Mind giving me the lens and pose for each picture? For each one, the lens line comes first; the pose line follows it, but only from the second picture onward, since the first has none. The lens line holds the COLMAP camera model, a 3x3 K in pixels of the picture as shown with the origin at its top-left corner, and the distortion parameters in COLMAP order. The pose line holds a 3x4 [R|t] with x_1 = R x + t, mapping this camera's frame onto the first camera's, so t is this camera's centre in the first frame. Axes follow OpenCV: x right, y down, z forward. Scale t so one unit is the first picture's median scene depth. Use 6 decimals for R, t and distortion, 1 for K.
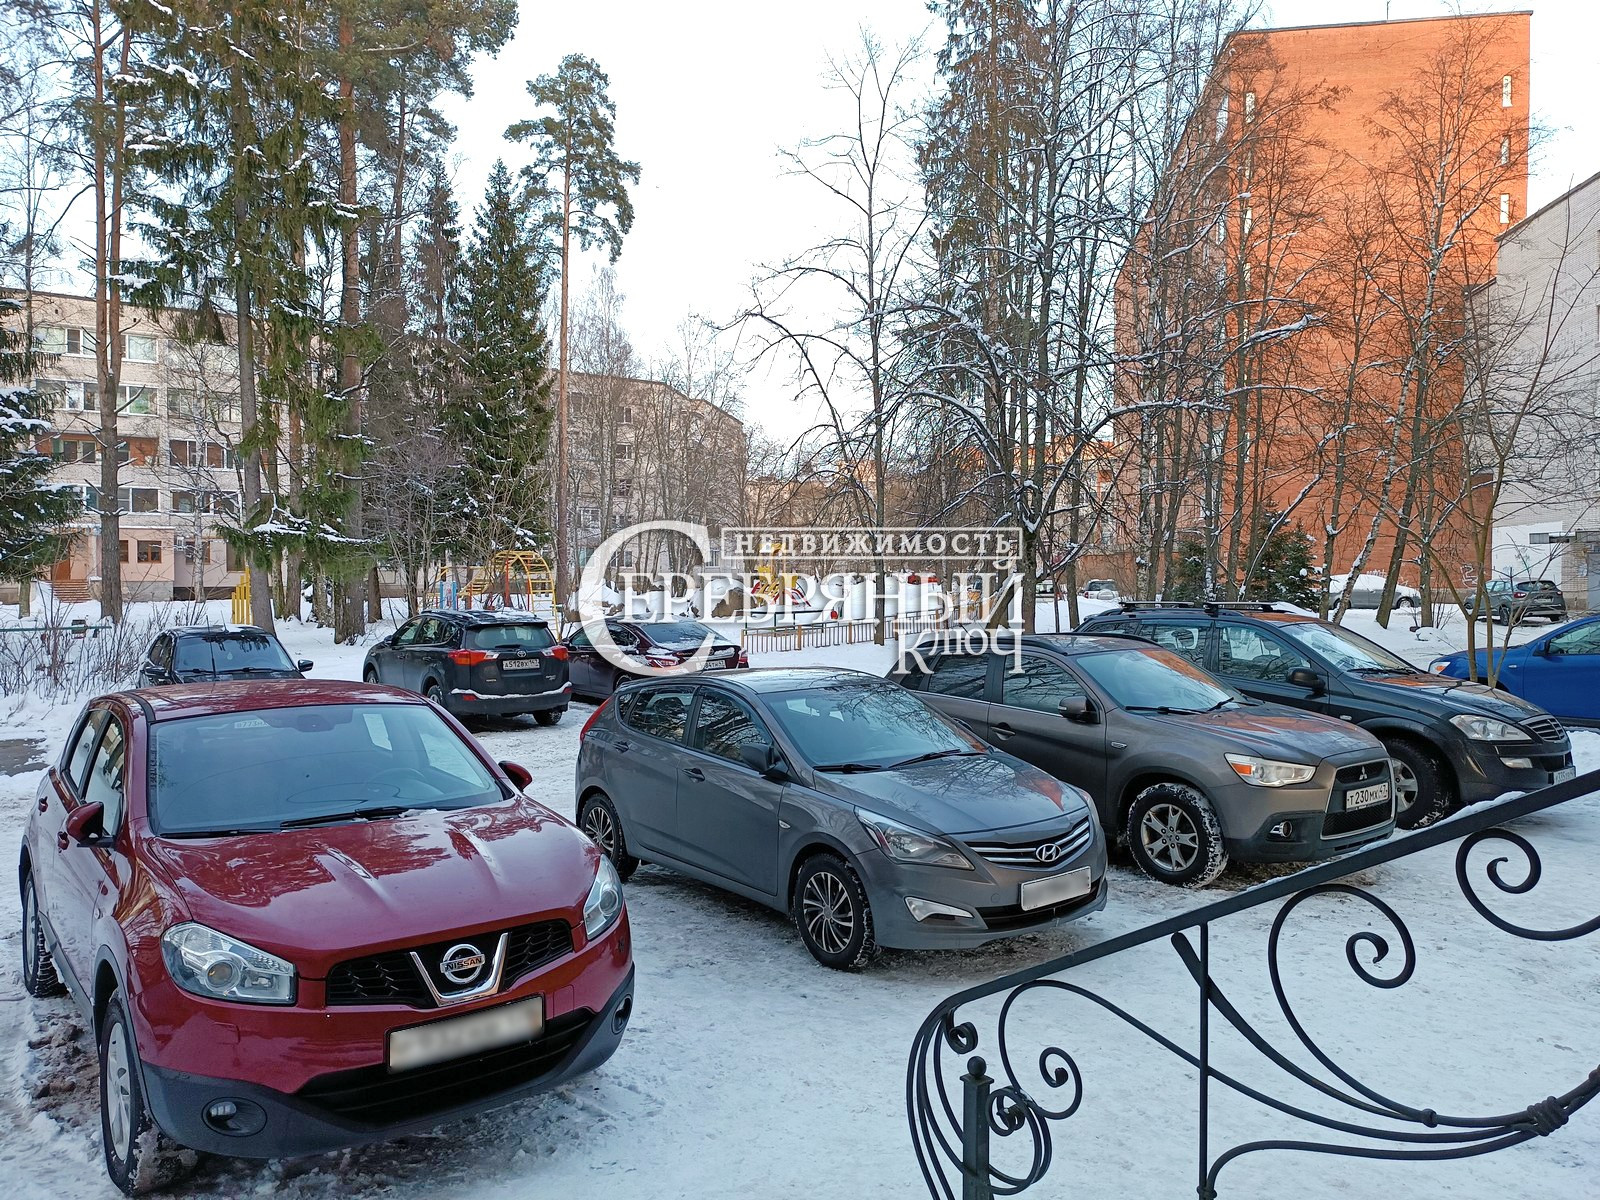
lens RADIAL K [[1161.9, 0, 800.6], [0, 1161.9, 597.4], [0, 0, 1]] dist [0.036874, -0.028181]
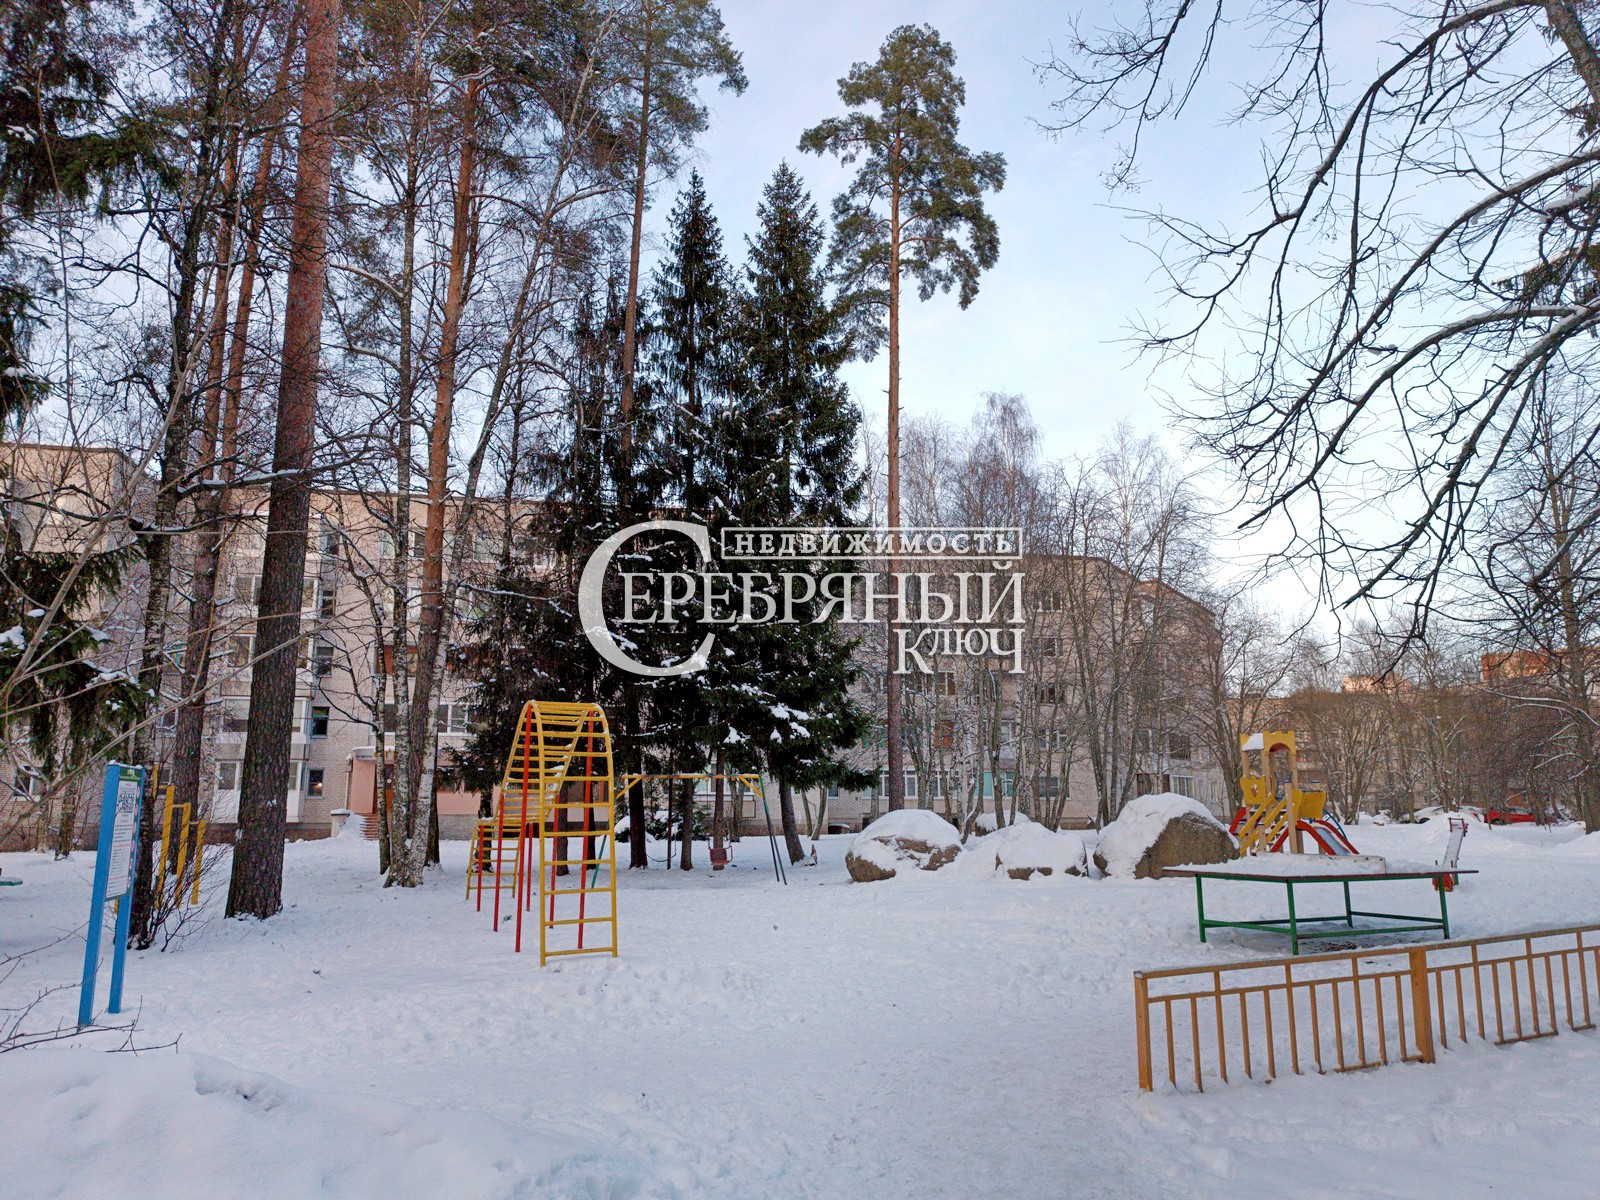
lens RADIAL K [[1161.9, 0, 806.0], [0, 1161.9, 603.2], [0, 0, 1]] dist [0.036874, -0.028181]
pose [[0.925822, -0.076660, -0.370103, -0.017043], [0.003213, 0.980776, -0.195112, 0.000723], [0.377946, 0.179450, 0.908270, 0.415249]]
